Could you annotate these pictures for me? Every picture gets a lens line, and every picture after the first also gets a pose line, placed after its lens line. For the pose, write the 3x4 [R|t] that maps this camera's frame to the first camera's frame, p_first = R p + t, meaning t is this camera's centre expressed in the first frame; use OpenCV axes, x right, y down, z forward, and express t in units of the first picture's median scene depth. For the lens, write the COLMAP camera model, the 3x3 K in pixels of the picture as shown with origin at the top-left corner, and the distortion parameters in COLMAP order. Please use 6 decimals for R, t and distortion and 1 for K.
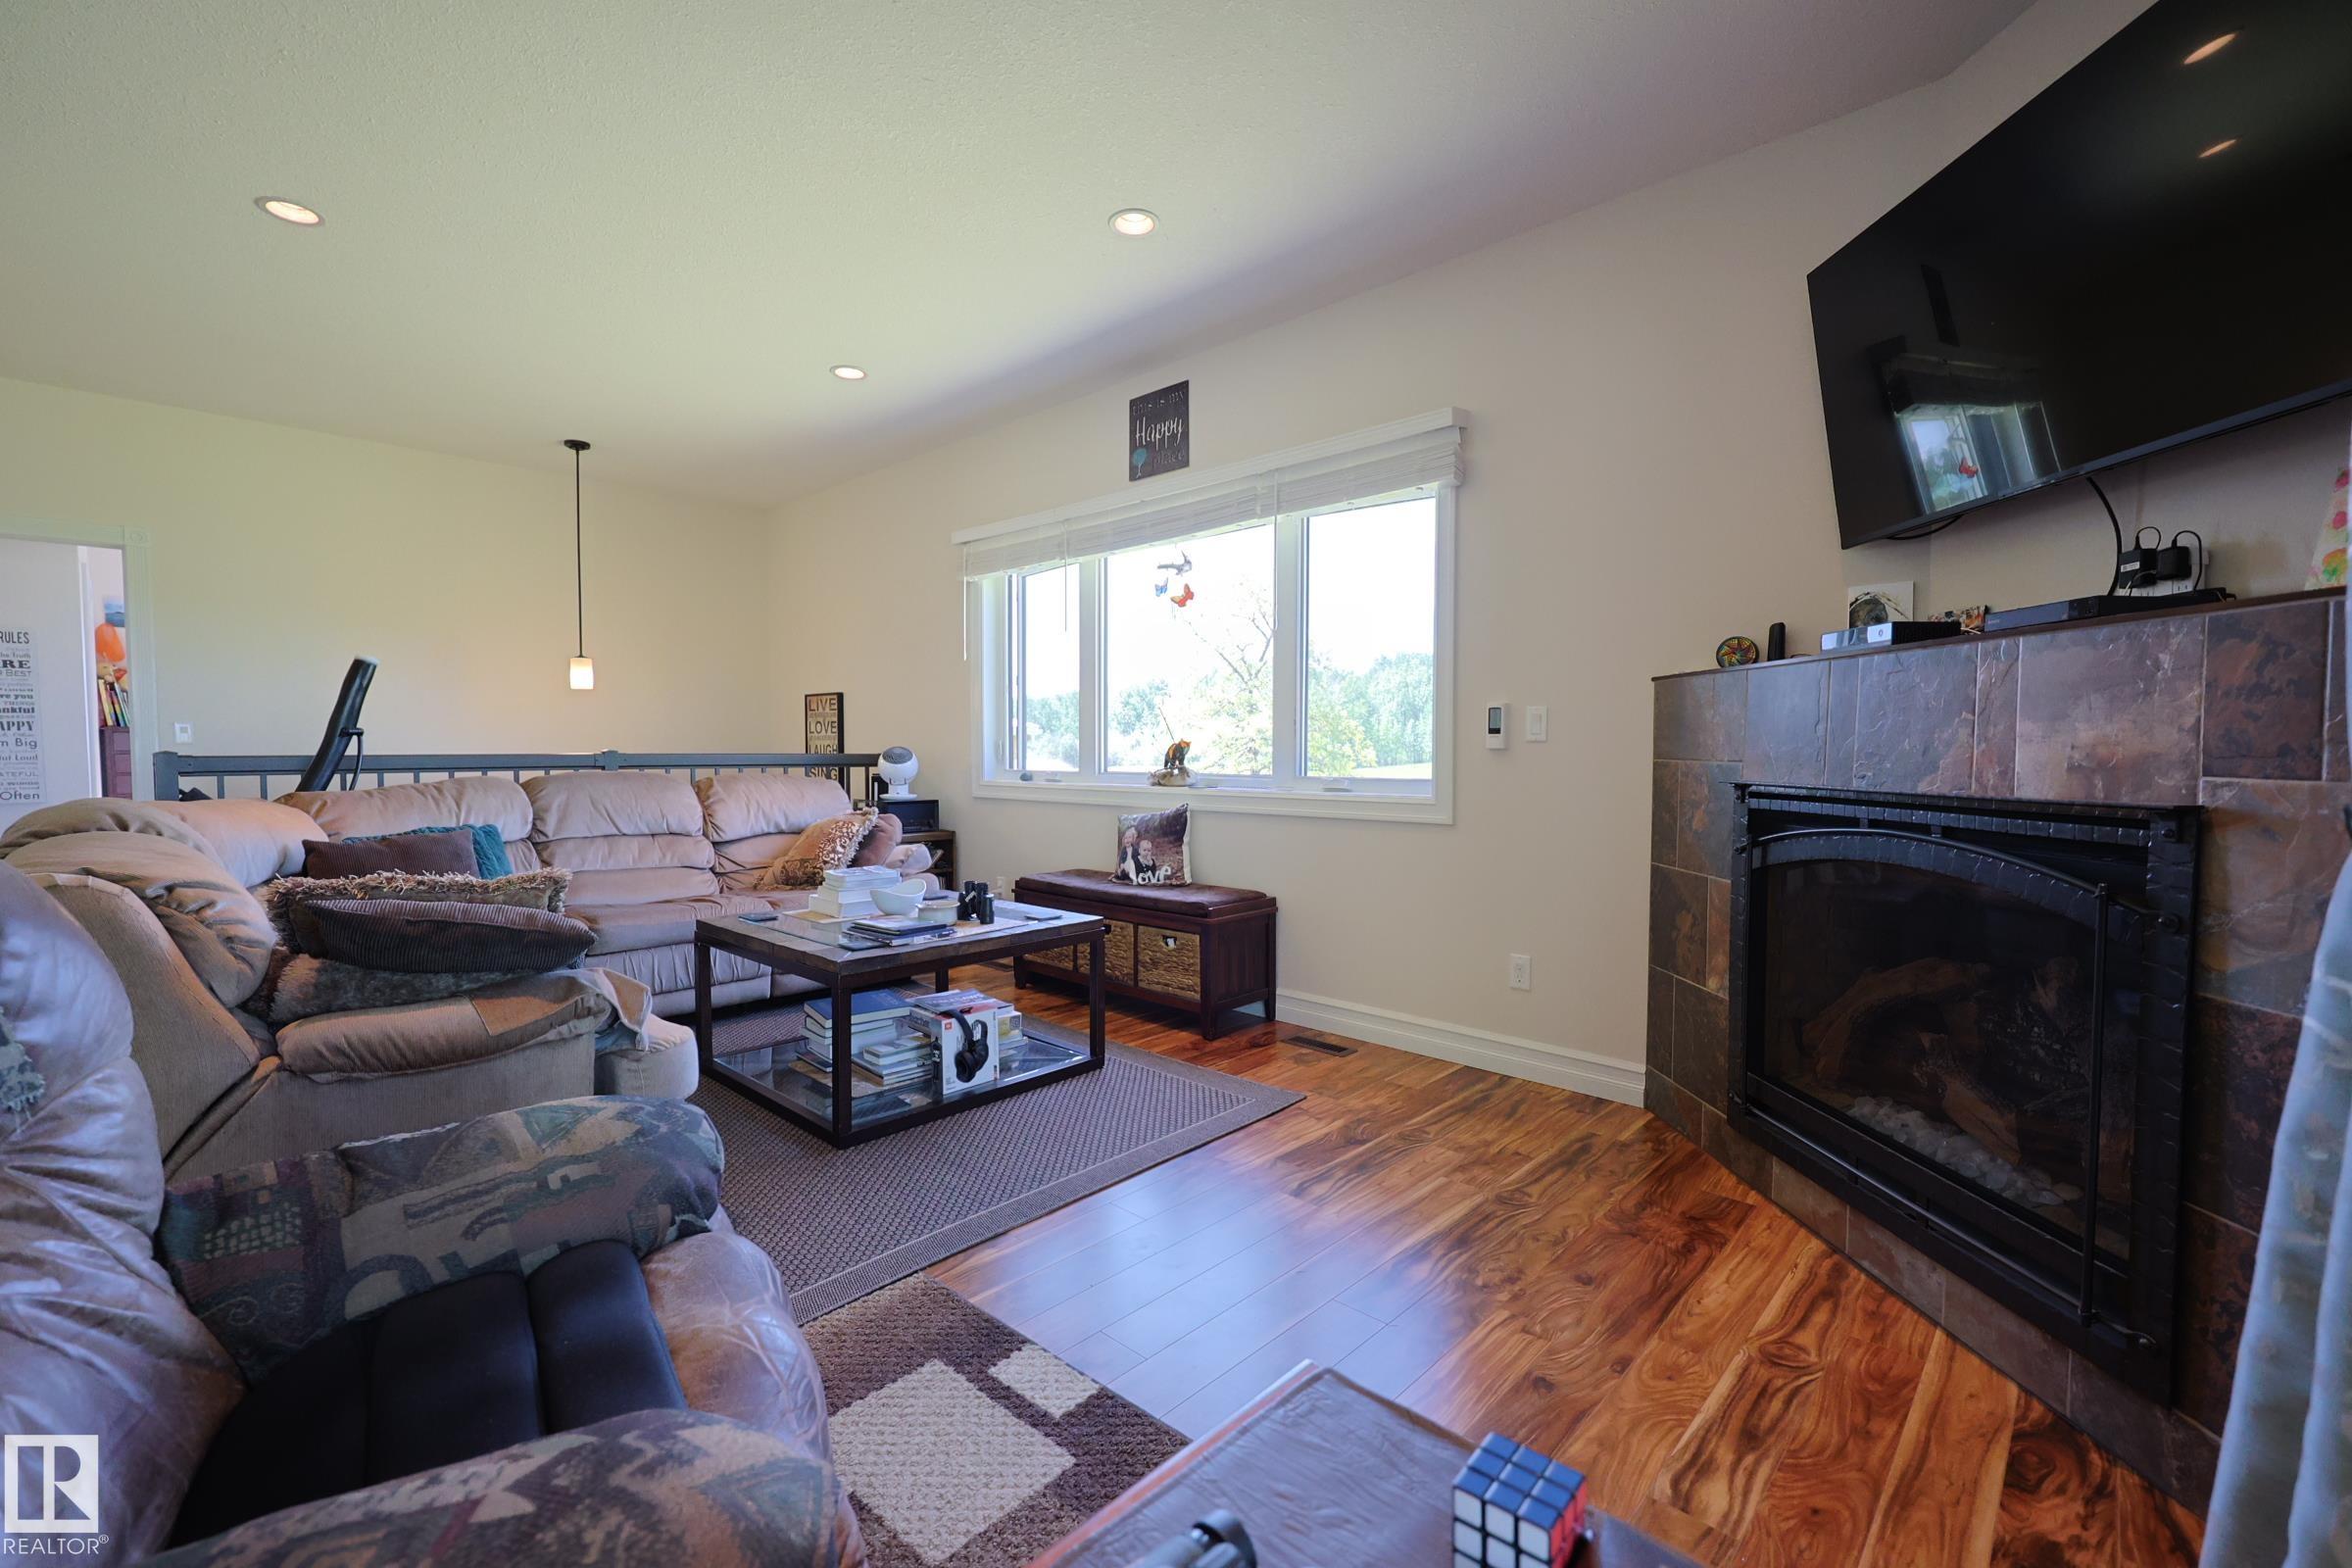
lens RADIAL K [[1003.0, 0, 1182.8], [0, 1003.0, 786.9], [0, 0, 1]] dist [0.002042, -0.000964]
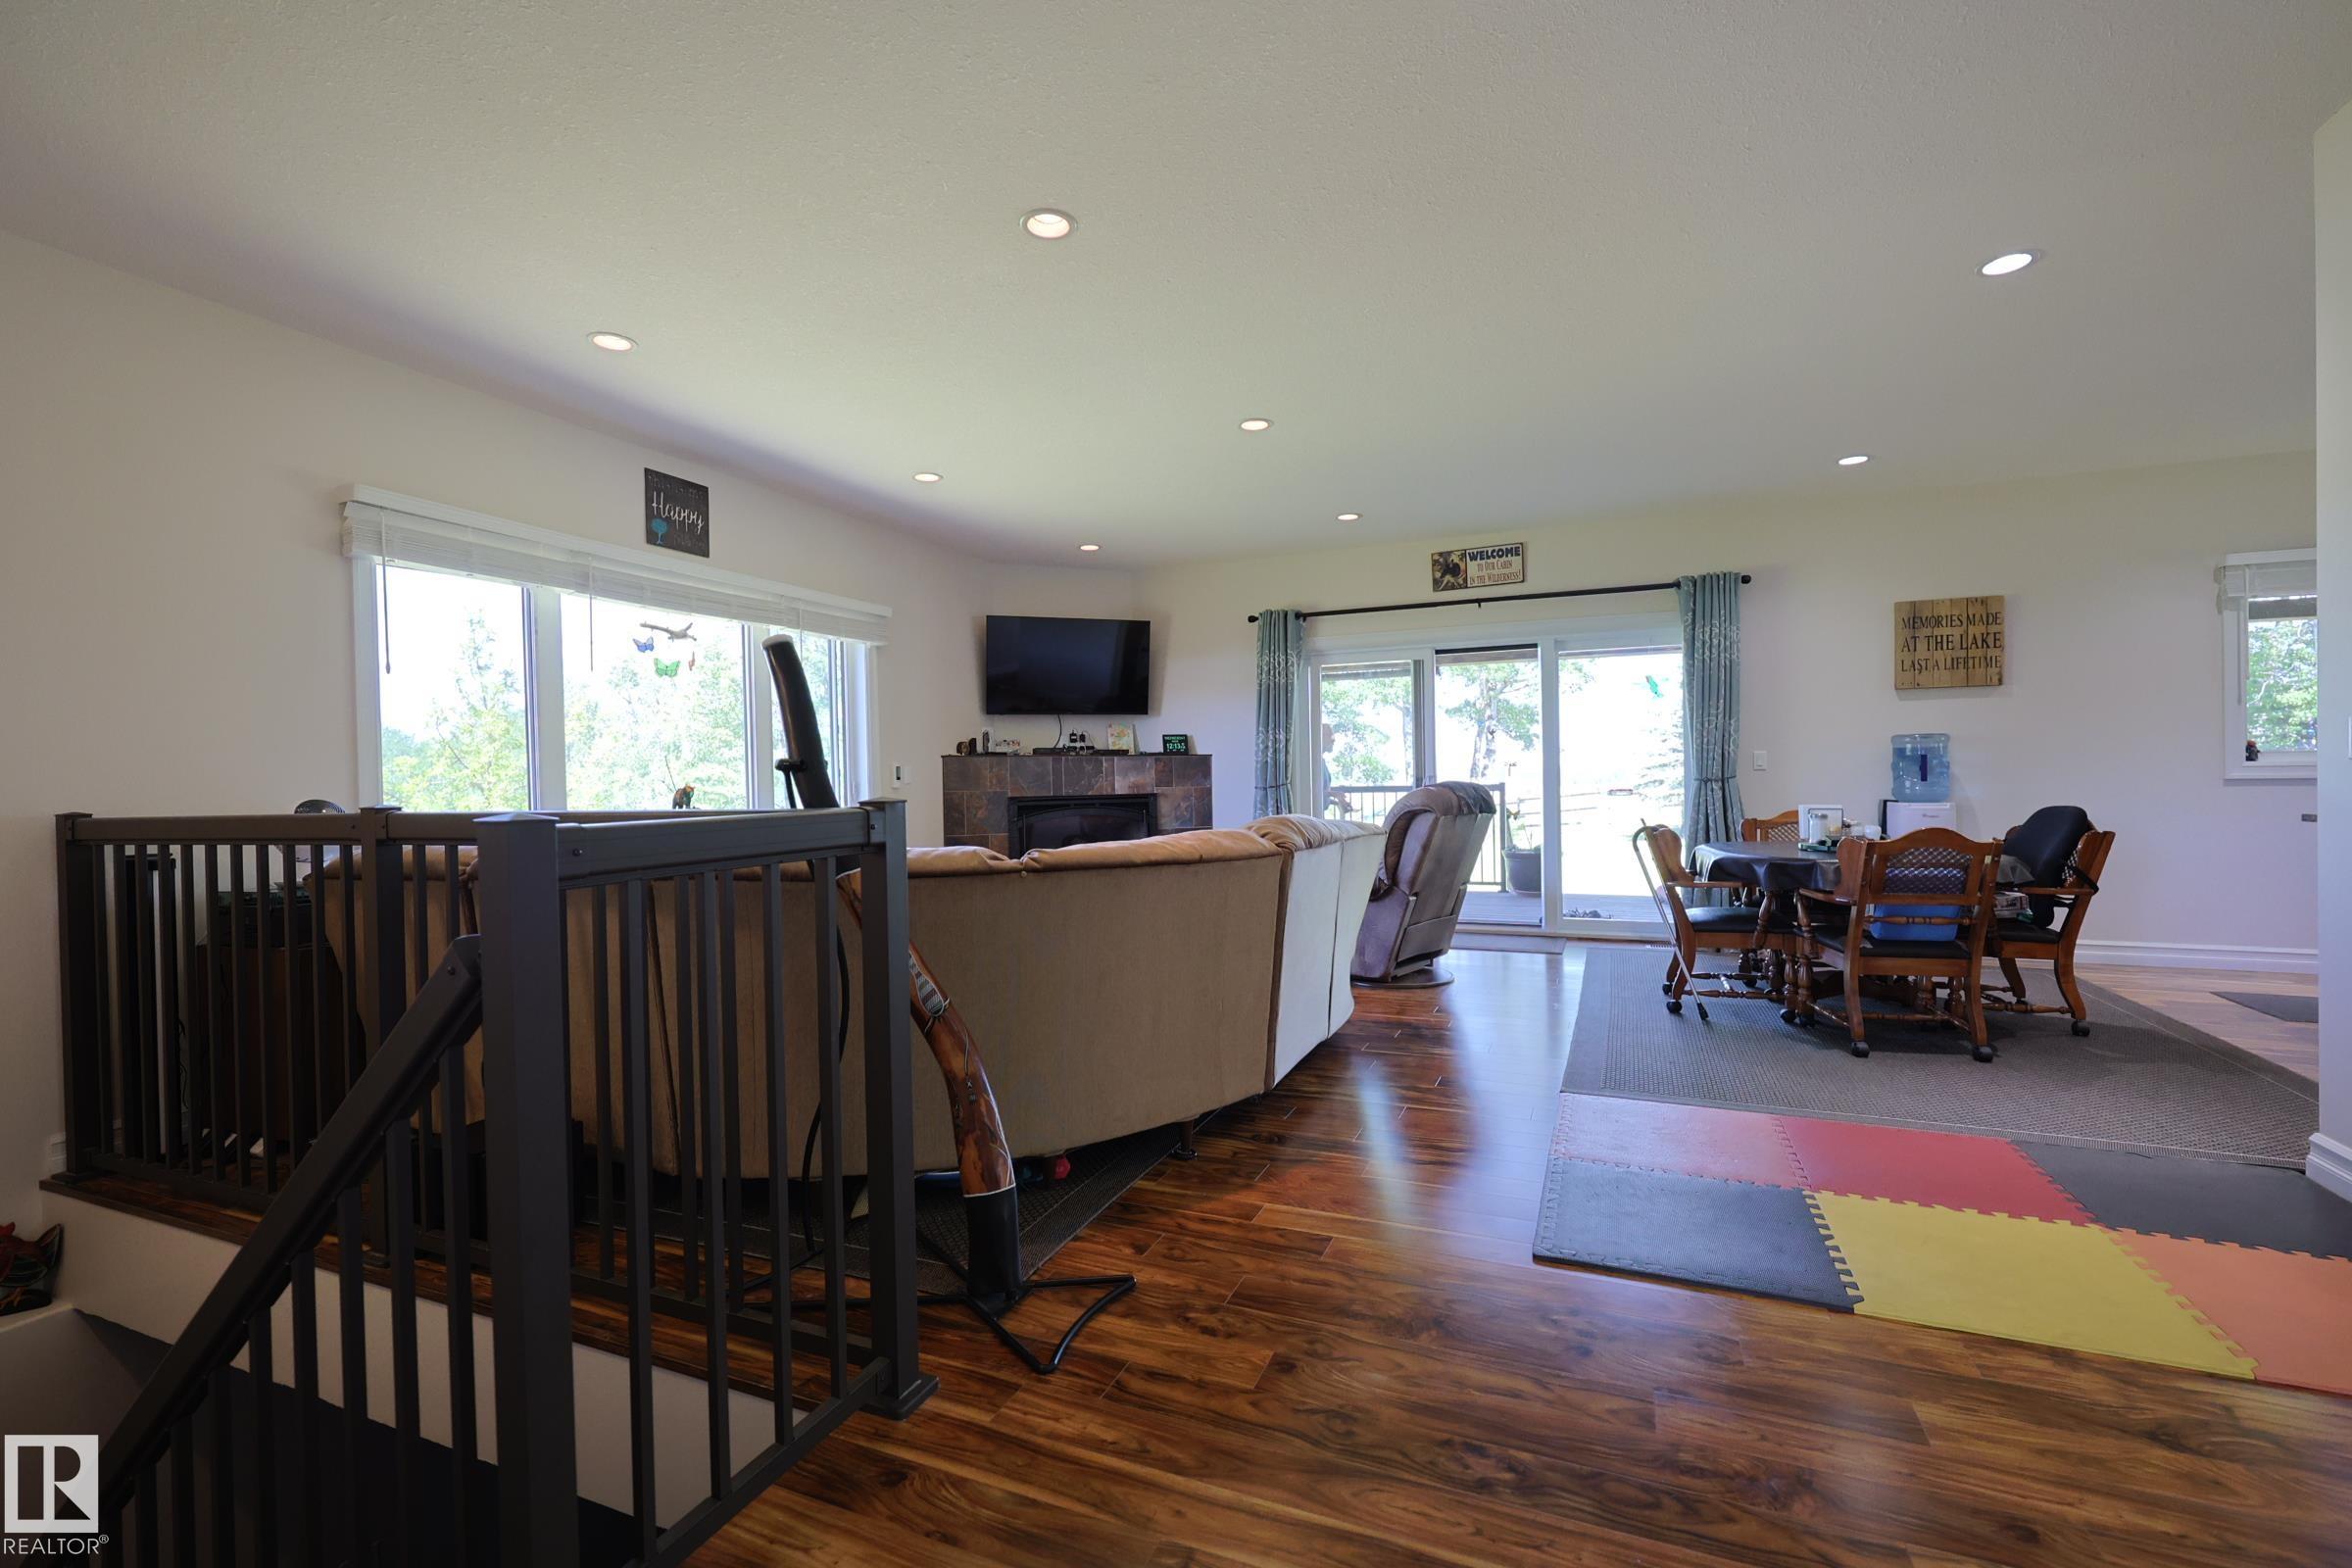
lens RADIAL K [[996.9, 0, 1181.9], [0, 996.9, 782.0], [0, 0, 1]] dist [-0.000060, -0.000252]
pose [[-0.347249, 0.005804, 0.937755, -1.559526], [0.058825, 0.998146, 0.015605, -0.043131], [-0.935926, 0.060582, -0.346946, 1.066614]]
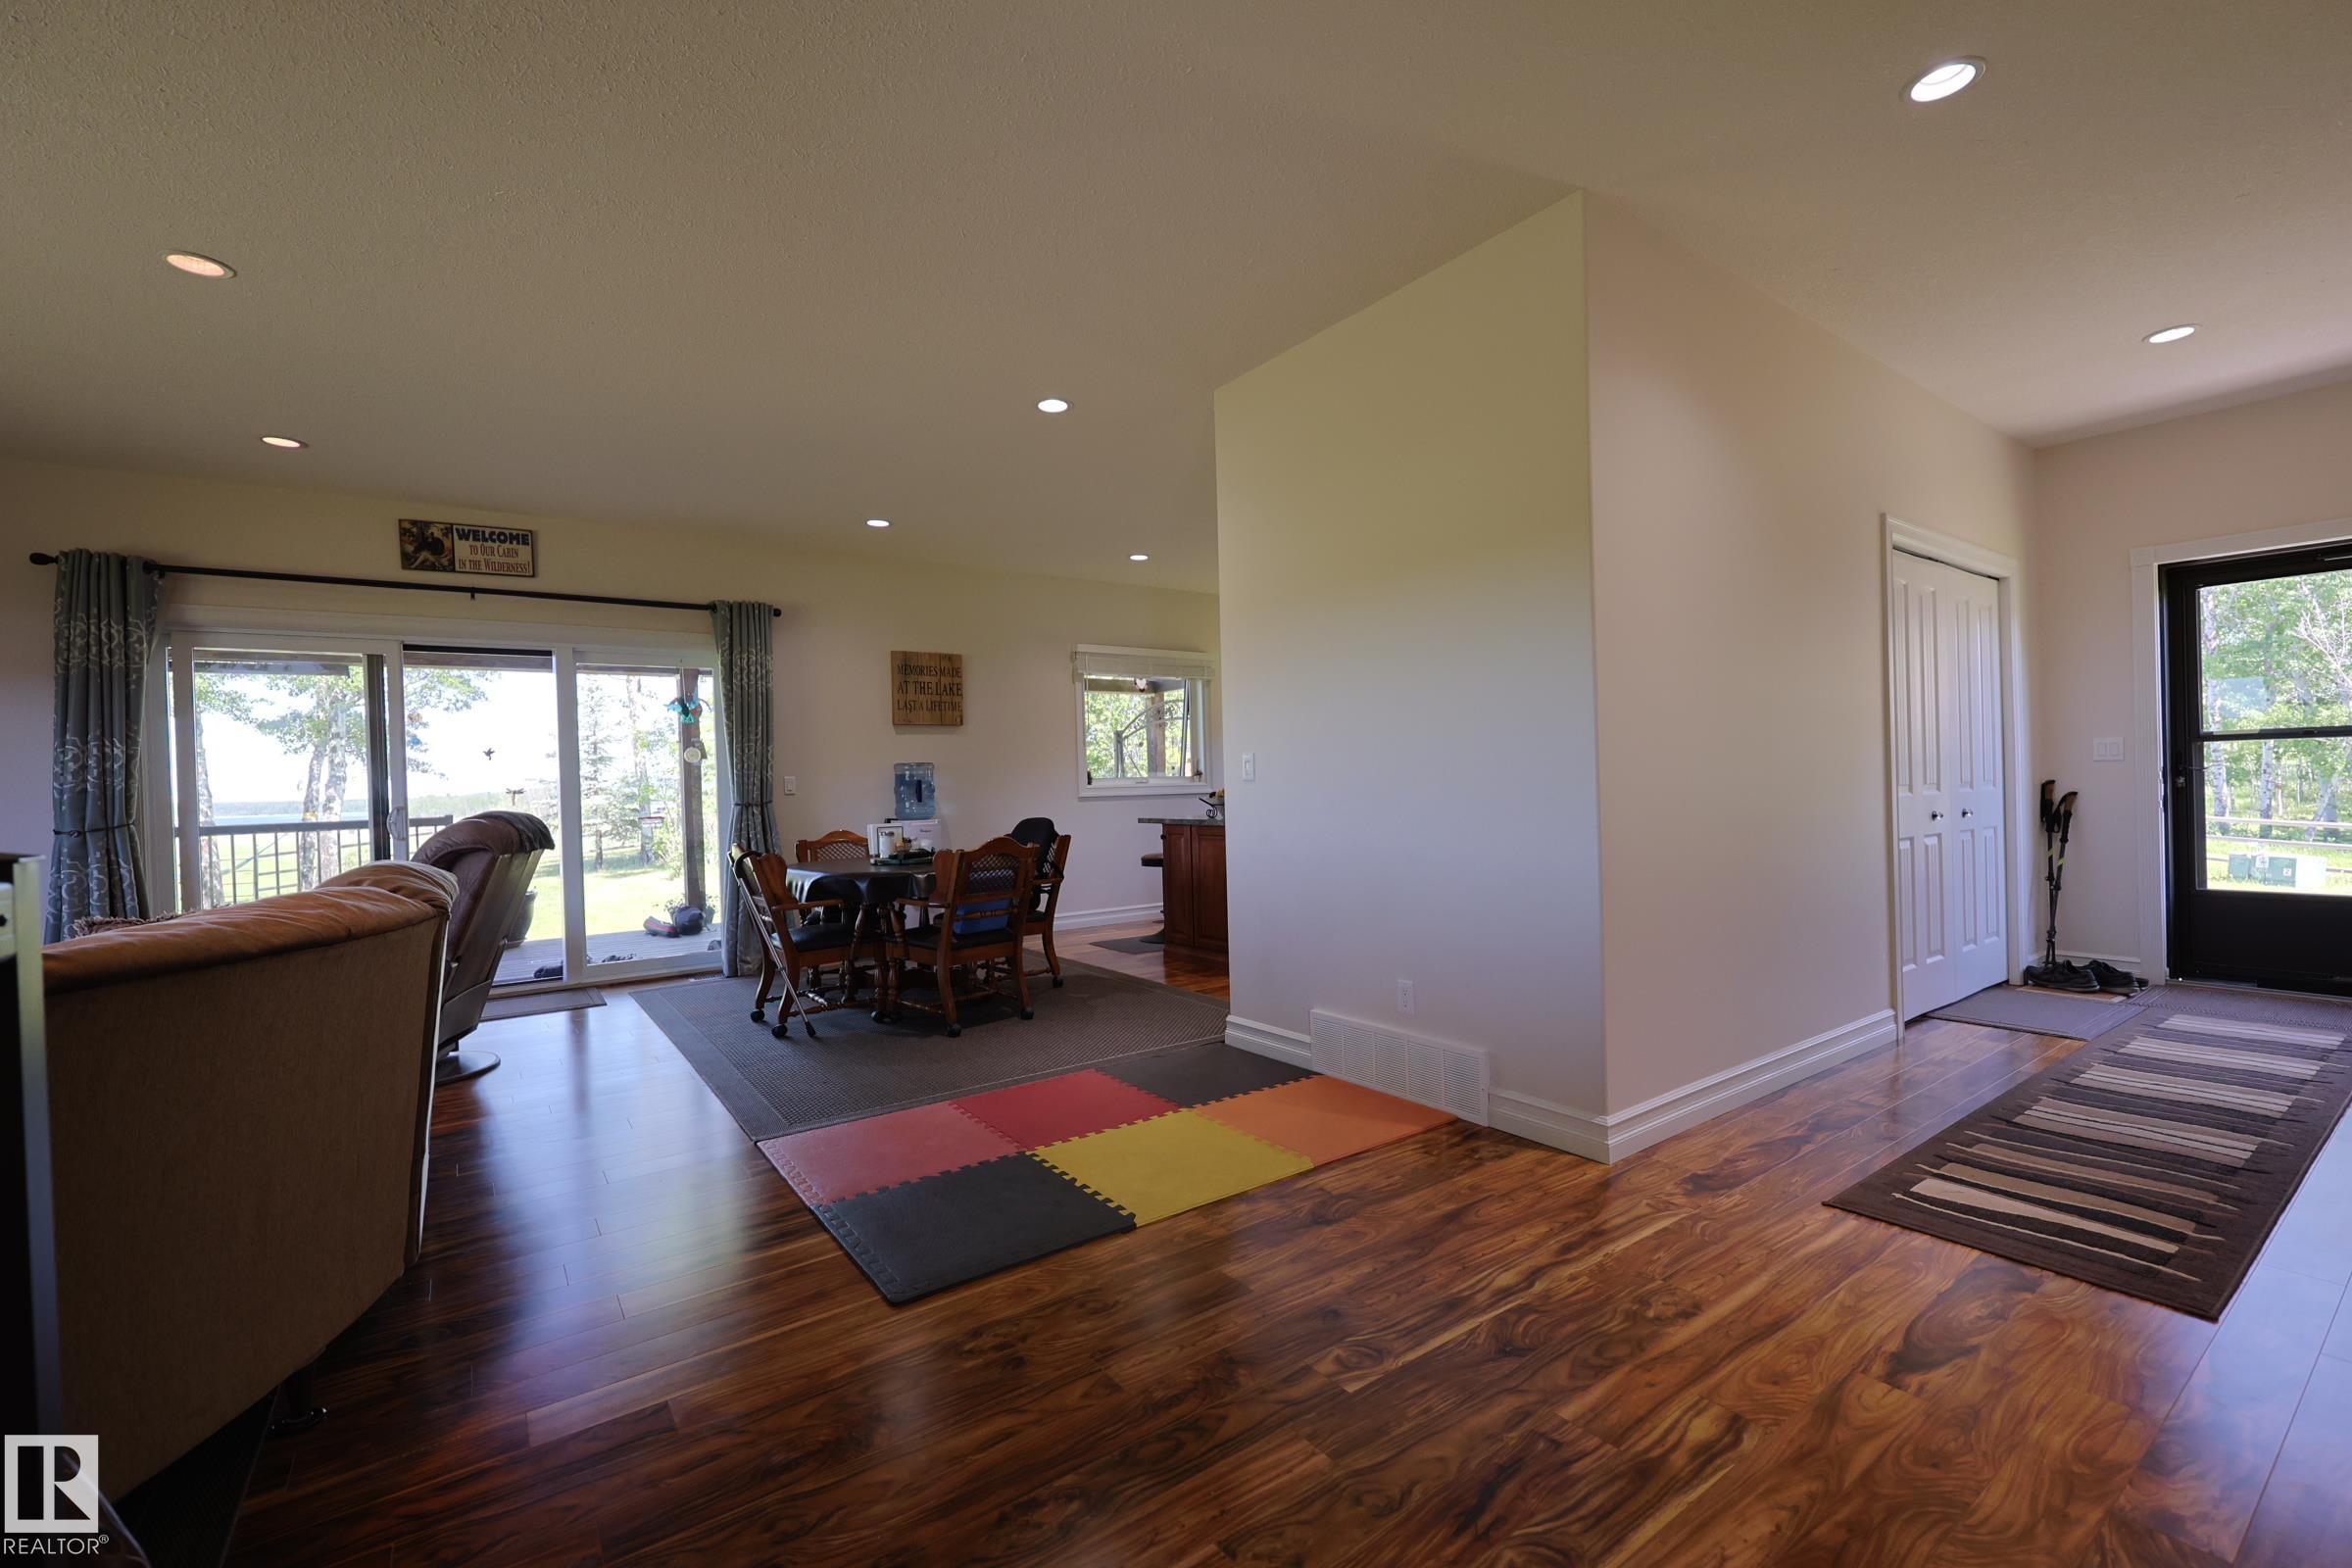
lens RADIAL K [[1003.0, 0, 1182.8], [0, 1003.0, 786.9], [0, 0, 1]] dist [0.002042, -0.000964]
pose [[-0.981951, 0.031569, 0.186482, -1.336034], [0.041331, 0.997958, 0.048691, -0.051623], [-0.184564, 0.055520, -0.981251, 1.195828]]
